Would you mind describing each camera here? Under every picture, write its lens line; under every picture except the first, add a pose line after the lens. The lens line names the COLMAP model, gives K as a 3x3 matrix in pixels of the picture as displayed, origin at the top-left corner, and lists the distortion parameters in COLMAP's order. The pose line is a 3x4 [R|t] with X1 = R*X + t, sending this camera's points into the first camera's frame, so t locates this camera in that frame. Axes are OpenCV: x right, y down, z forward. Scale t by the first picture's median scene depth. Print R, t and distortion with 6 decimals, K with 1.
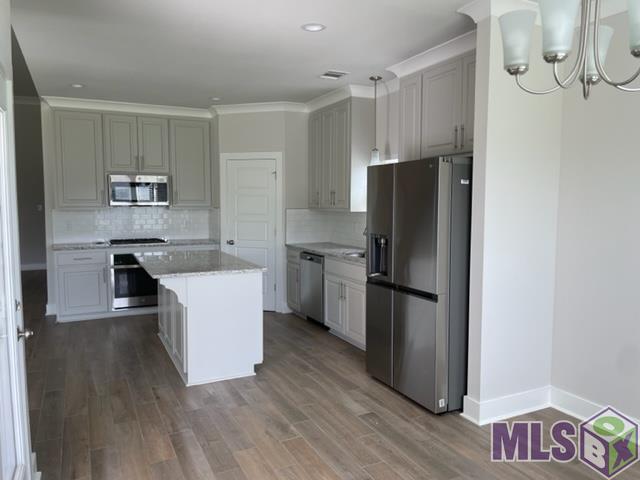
lens RADIAL K [[484.1, 0, 317.9], [0, 484.1, 243.8], [0, 0, 1]] dist [0.058461, -0.006078]
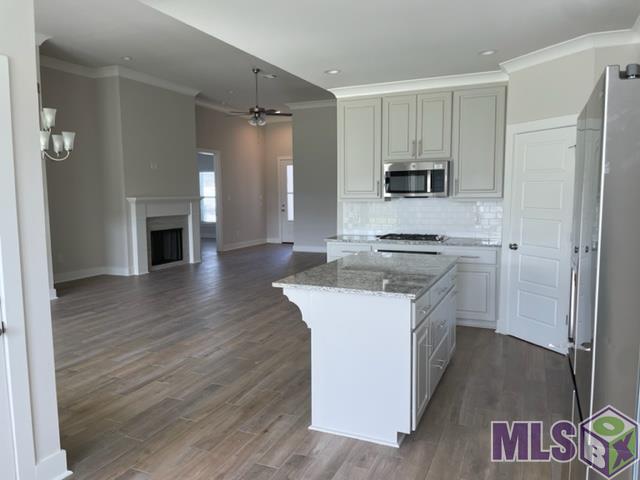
lens RADIAL K [[484.1, 0, 319.8], [0, 484.1, 240.6], [0, 0, 1]] dist [0.058461, -0.006078]
pose [[0.648341, 0.069315, -0.758188, 0.202435], [-0.057286, 0.997465, 0.042204, -0.028206], [0.759192, 0.016071, 0.650668, 0.316768]]
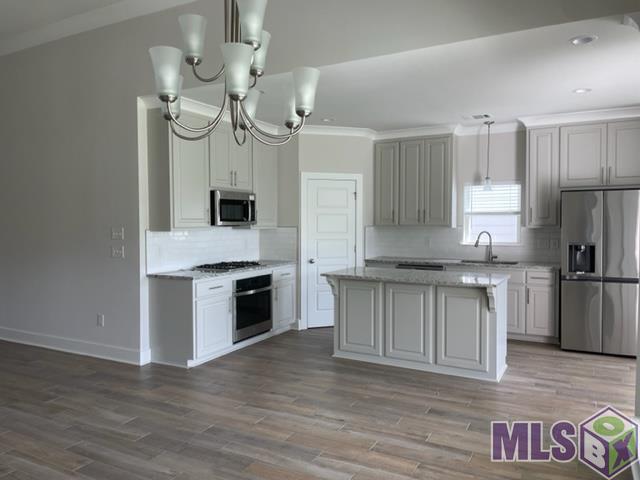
lens RADIAL K [[484.1, 0, 322.5], [0, 484.1, 233.4], [0, 0, 1]] dist [0.058461, -0.006078]
pose [[0.807423, -0.018386, 0.589686, -0.796516], [0.057641, 0.997191, -0.047833, -0.011844], [-0.587150, 0.072611, 0.806215, 0.193960]]
